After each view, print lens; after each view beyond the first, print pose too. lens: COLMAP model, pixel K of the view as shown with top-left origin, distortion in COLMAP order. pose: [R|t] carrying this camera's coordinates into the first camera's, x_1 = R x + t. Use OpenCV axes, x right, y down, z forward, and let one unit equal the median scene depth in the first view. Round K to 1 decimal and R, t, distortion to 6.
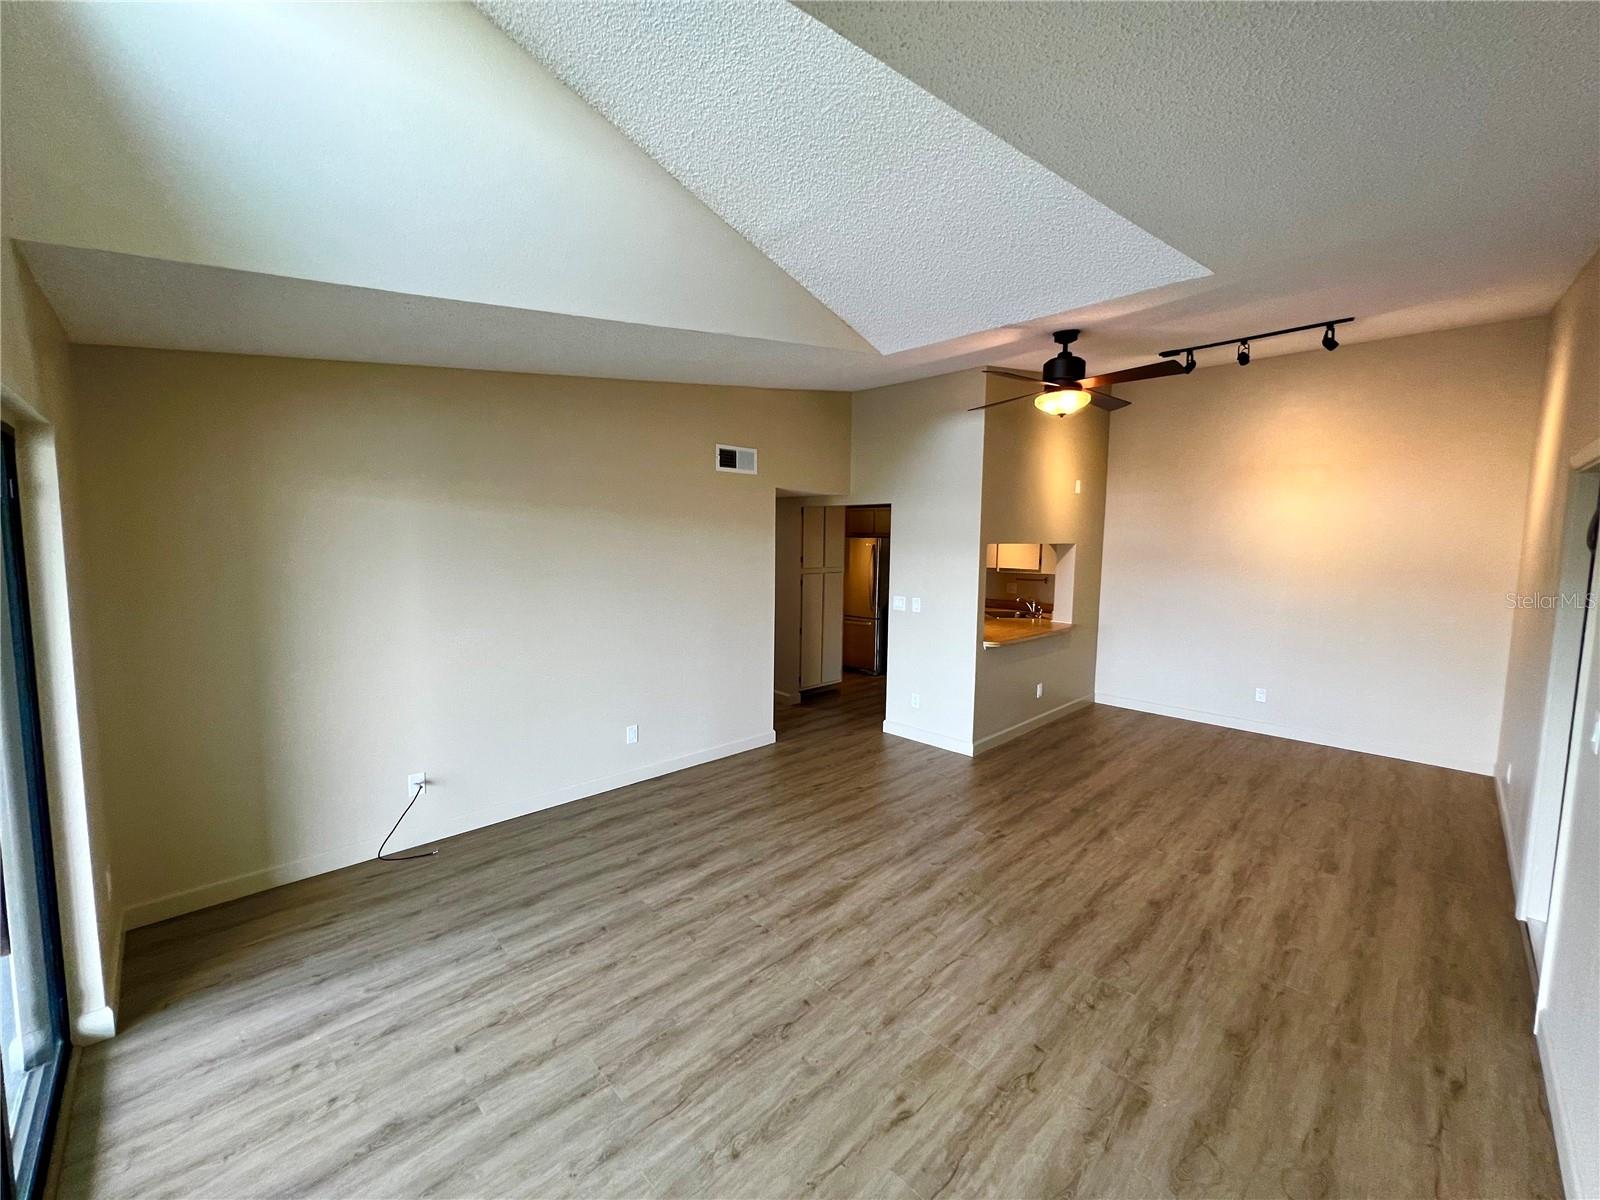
lens RADIAL K [[638.8, 0, 798.5], [0, 638.8, 594.8], [0, 0, 1]] dist [0.001434, 0.000450]
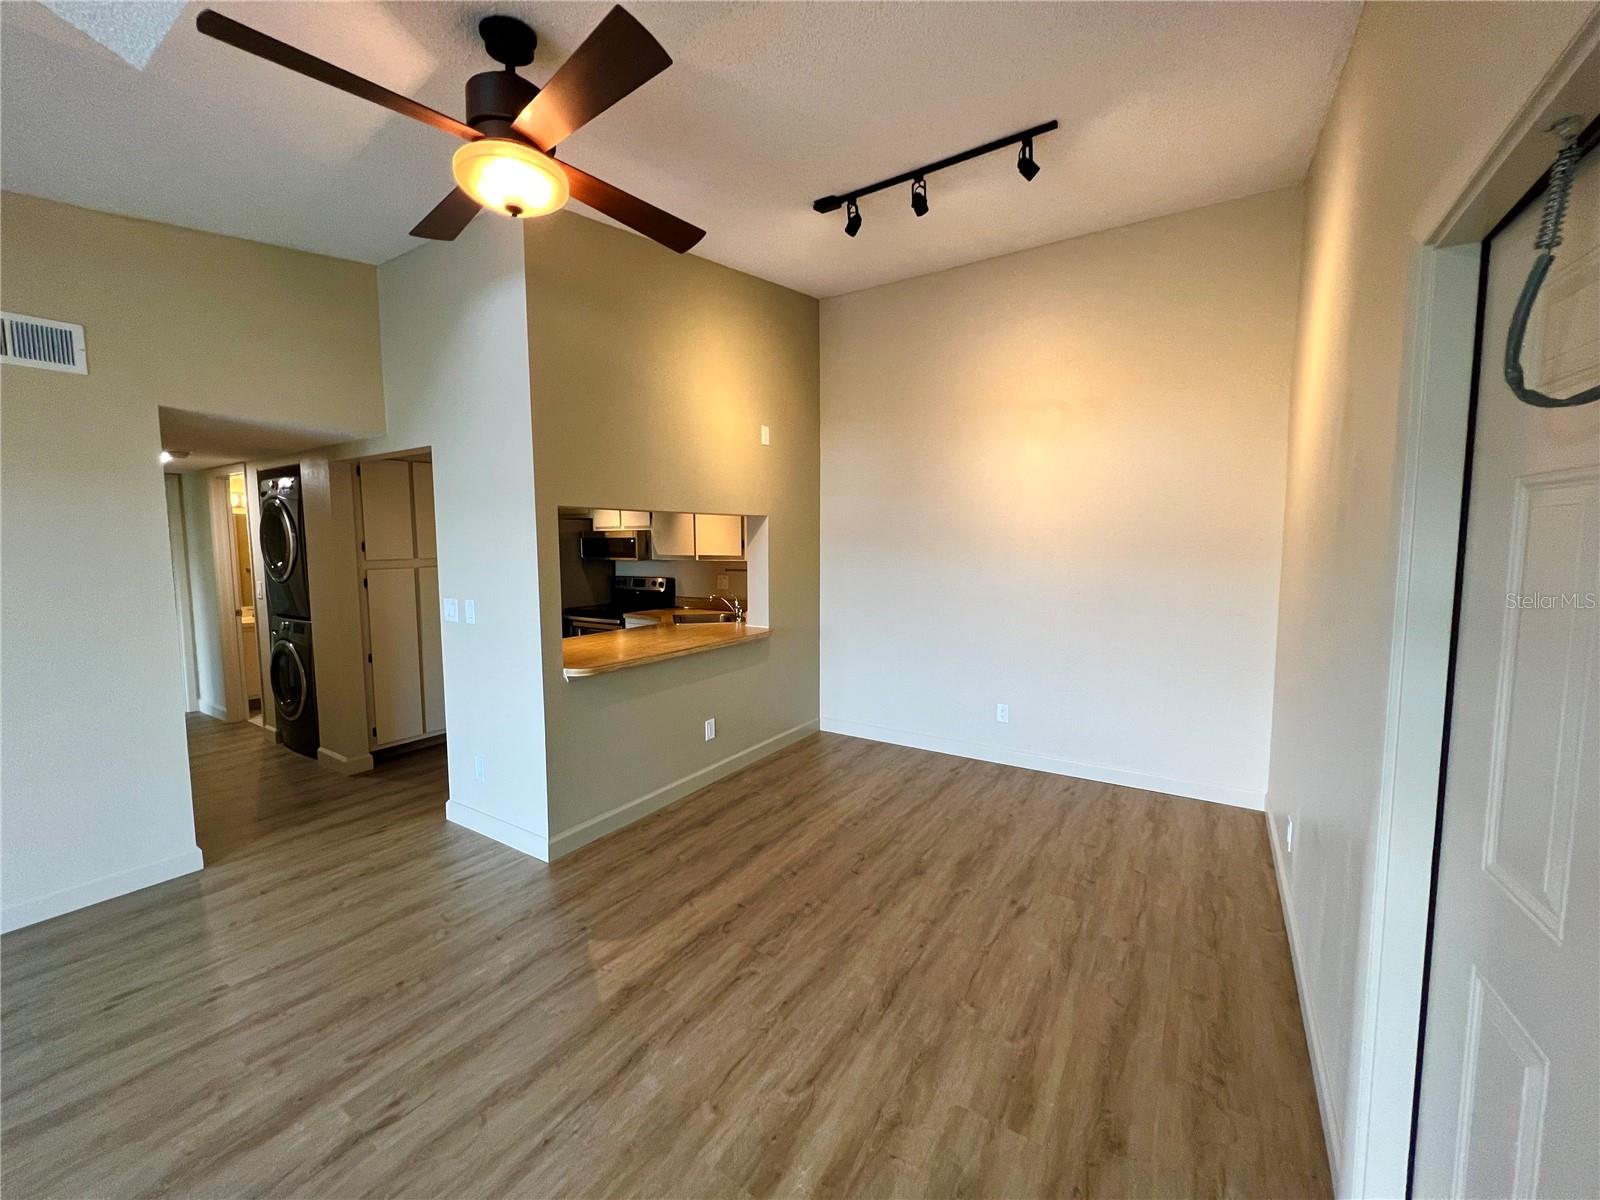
lens RADIAL K [[638.5, 0, 797.4], [0, 638.5, 594.1], [0, 0, 1]] dist [-0.002099, -0.000145]
pose [[0.976383, -0.034734, 0.213234, 0.399861], [0.036153, 0.999342, -0.002758, 0.013492], [-0.212998, 0.010402, 0.976997, 0.383401]]
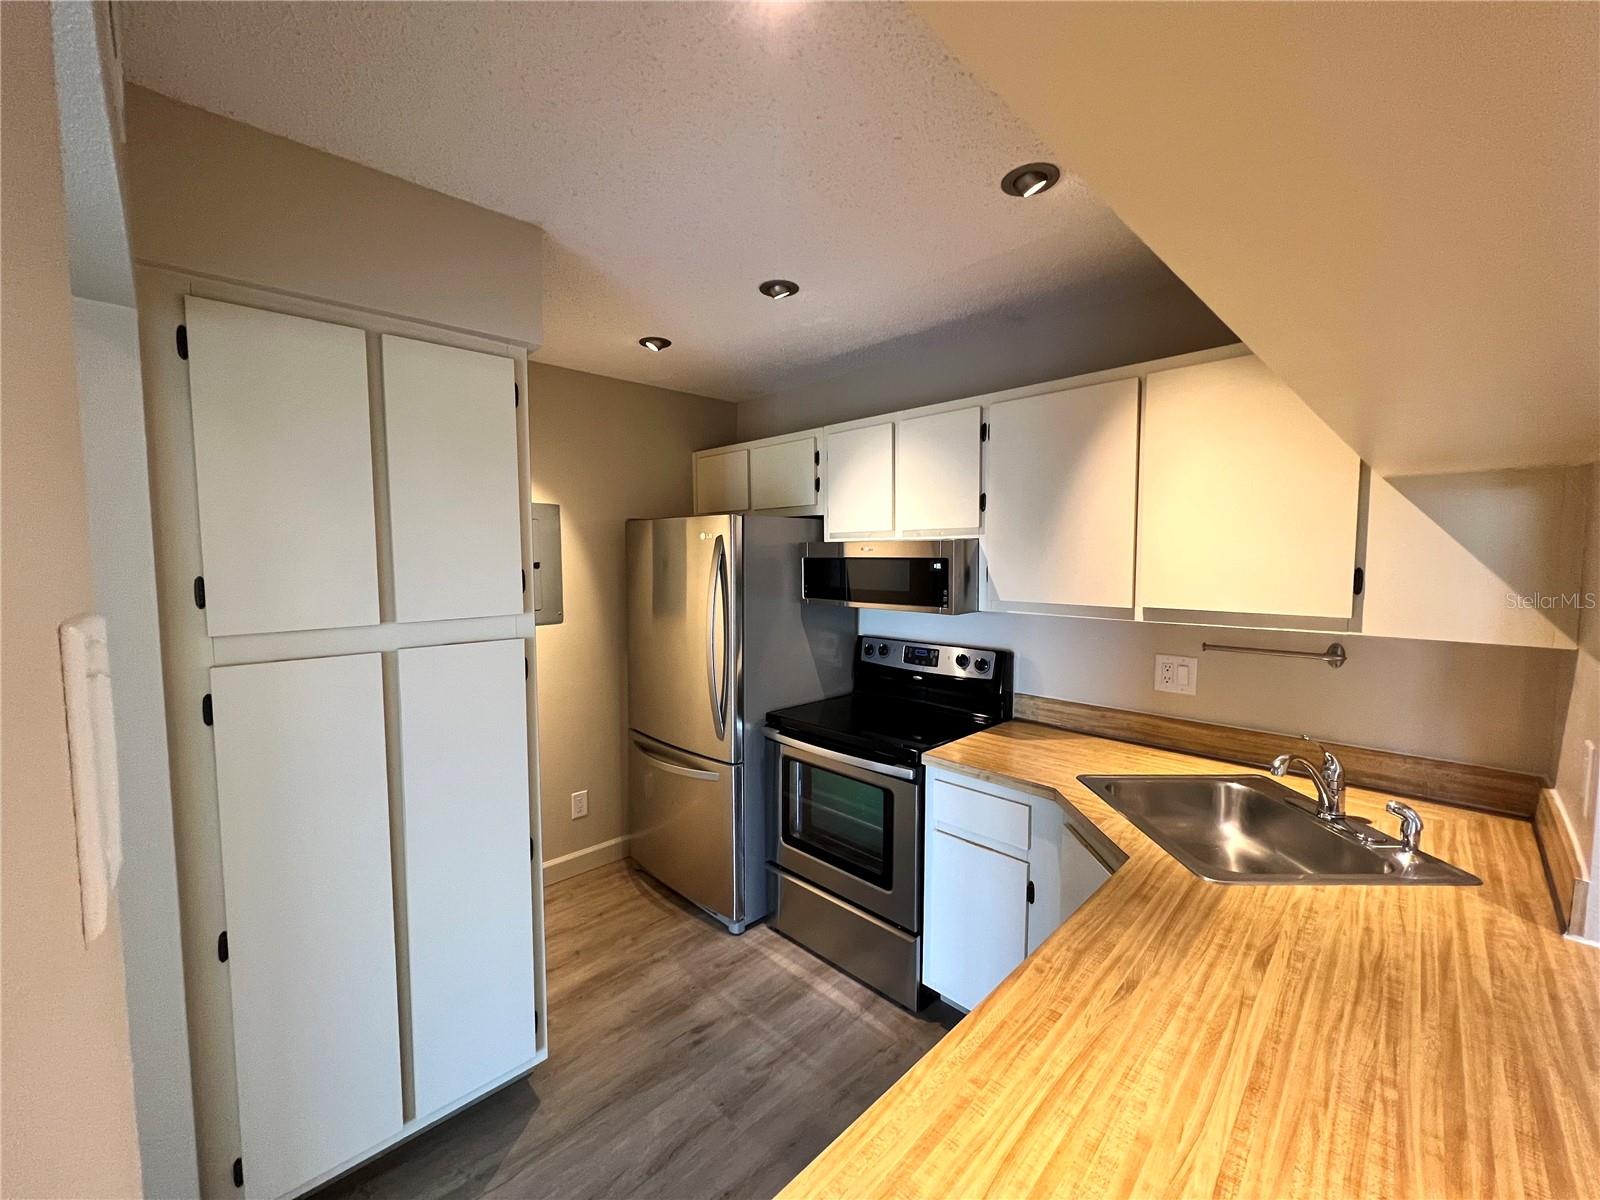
lens RADIAL K [[645.4, 0, 800.0], [0, 645.4, 600.0], [0, 0, 1]] dist [-0.000764, 0.000173]
pose [[0.999639, -0.018772, -0.019239, 0.266699], [0.018219, 0.999427, -0.028514, -0.059952], [0.019763, 0.028153, 0.999408, 1.095972]]
